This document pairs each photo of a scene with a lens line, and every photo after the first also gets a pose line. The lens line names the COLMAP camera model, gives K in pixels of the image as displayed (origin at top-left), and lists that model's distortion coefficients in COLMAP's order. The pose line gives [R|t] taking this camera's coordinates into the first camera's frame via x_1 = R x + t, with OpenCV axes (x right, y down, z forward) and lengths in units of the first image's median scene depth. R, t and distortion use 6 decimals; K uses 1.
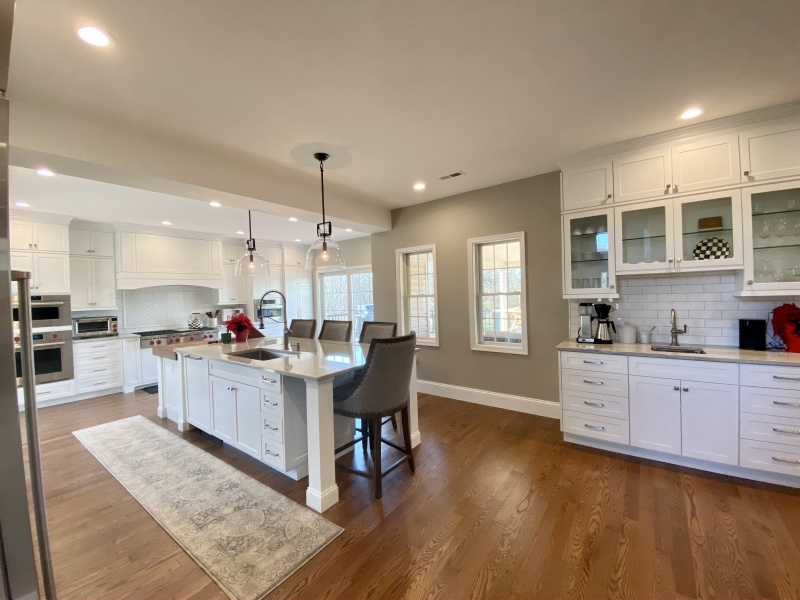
lens RADIAL K [[323.3, 0, 397.2], [0, 323.3, 296.8], [0, 0, 1]] dist [0.014796, -0.018215]
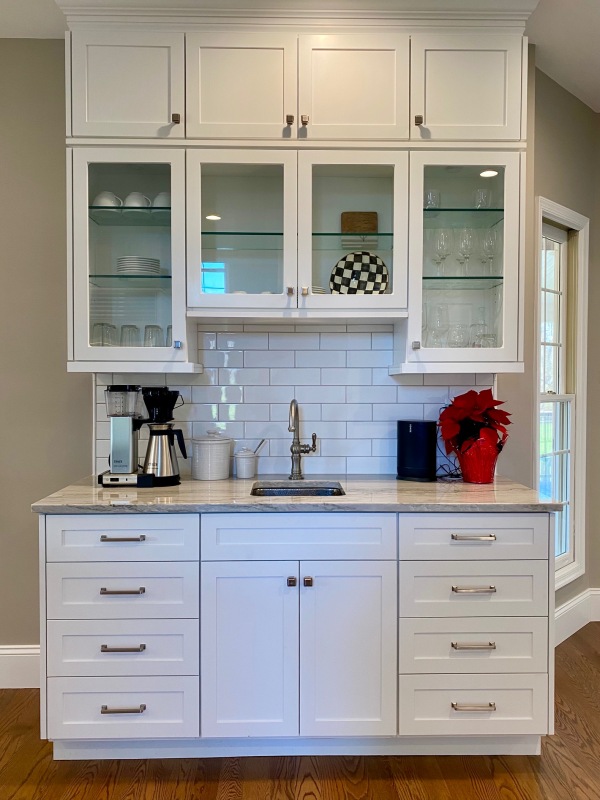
lens RADIAL K [[611.9, 0, 300.0], [0, 611.9, 400.0], [0, 0, 1]] dist [0.066245, -0.128403]
pose [[0.783165, 0.013936, 0.621658, 0.294517], [-0.020185, 0.999792, 0.003016, 0.031850], [-0.621487, -0.014910, 0.783283, 0.290976]]
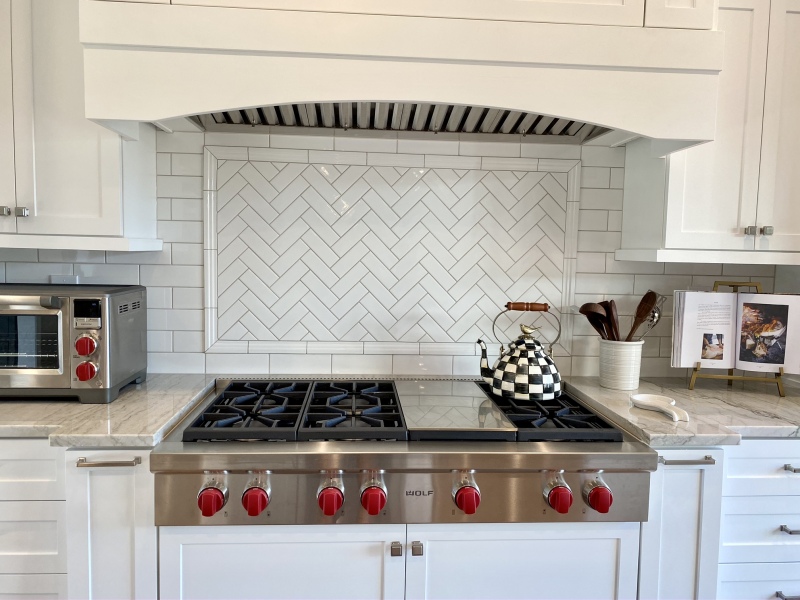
lens RADIAL K [[611.9, 0, 401.8], [0, 611.9, 298.5], [0, 0, 1]] dist [0.066245, -0.128403]
pose [[0.660695, 0.103769, -0.743448, -0.909399], [-0.047080, 0.994178, 0.096925, 0.044800], [0.749177, -0.029037, 0.661733, 1.575316]]
